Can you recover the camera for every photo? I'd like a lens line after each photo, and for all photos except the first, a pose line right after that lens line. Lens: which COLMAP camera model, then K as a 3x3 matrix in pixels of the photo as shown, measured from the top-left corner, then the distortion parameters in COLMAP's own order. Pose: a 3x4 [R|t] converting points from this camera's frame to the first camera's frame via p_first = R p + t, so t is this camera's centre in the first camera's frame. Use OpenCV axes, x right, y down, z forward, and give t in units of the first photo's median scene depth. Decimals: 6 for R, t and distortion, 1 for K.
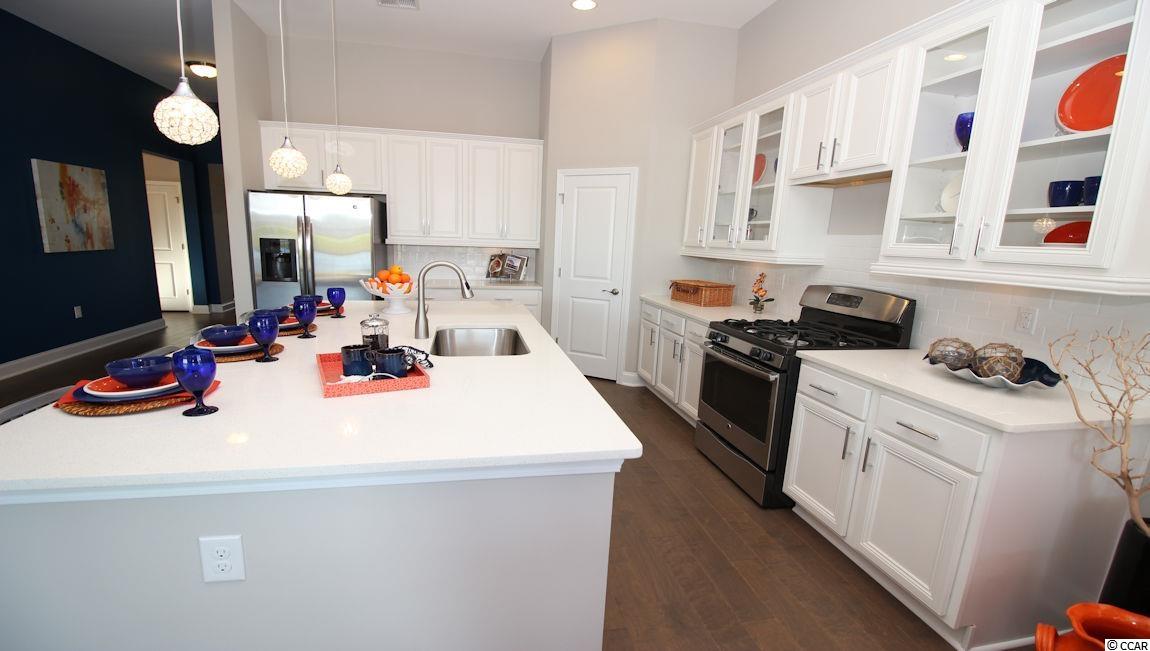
lens RADIAL K [[519.5, 0, 601.8], [0, 519.5, 346.2], [0, 0, 1]] dist [-0.007131, -0.005093]
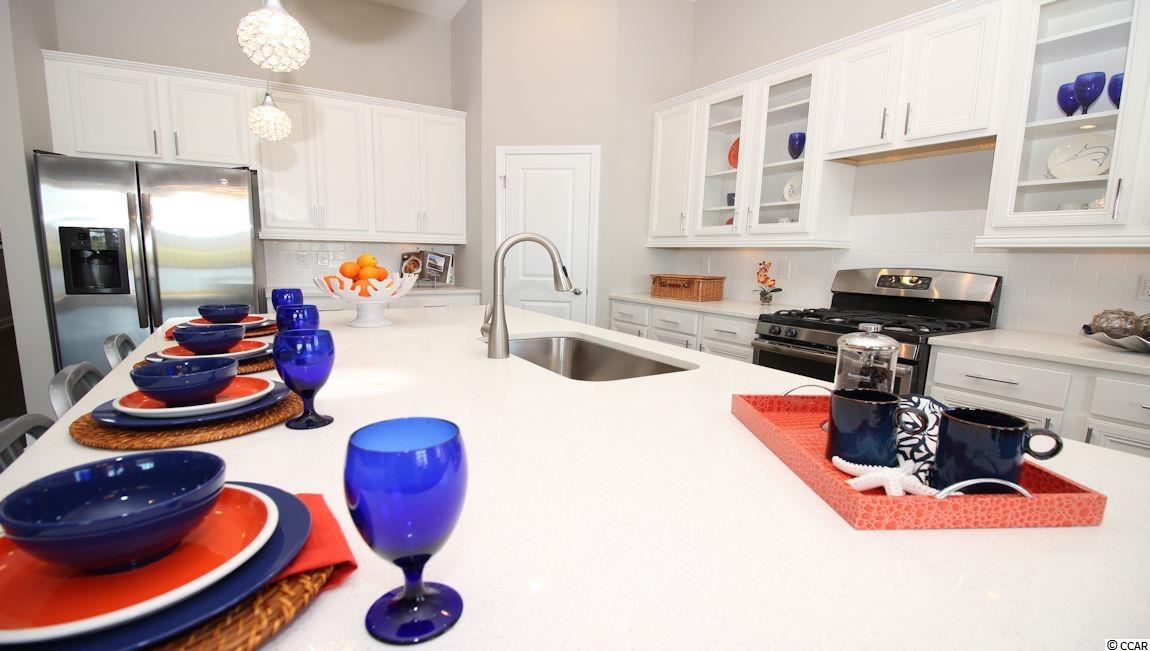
lens RADIAL K [[519.5, 0, 597.4], [0, 519.5, 341.3], [0, 0, 1]] dist [-0.007131, -0.005093]
pose [[0.947760, -0.069034, 0.311425, -0.245200], [0.077636, 0.996864, -0.015292, -0.008651], [-0.309392, 0.038671, 0.950148, 0.212086]]
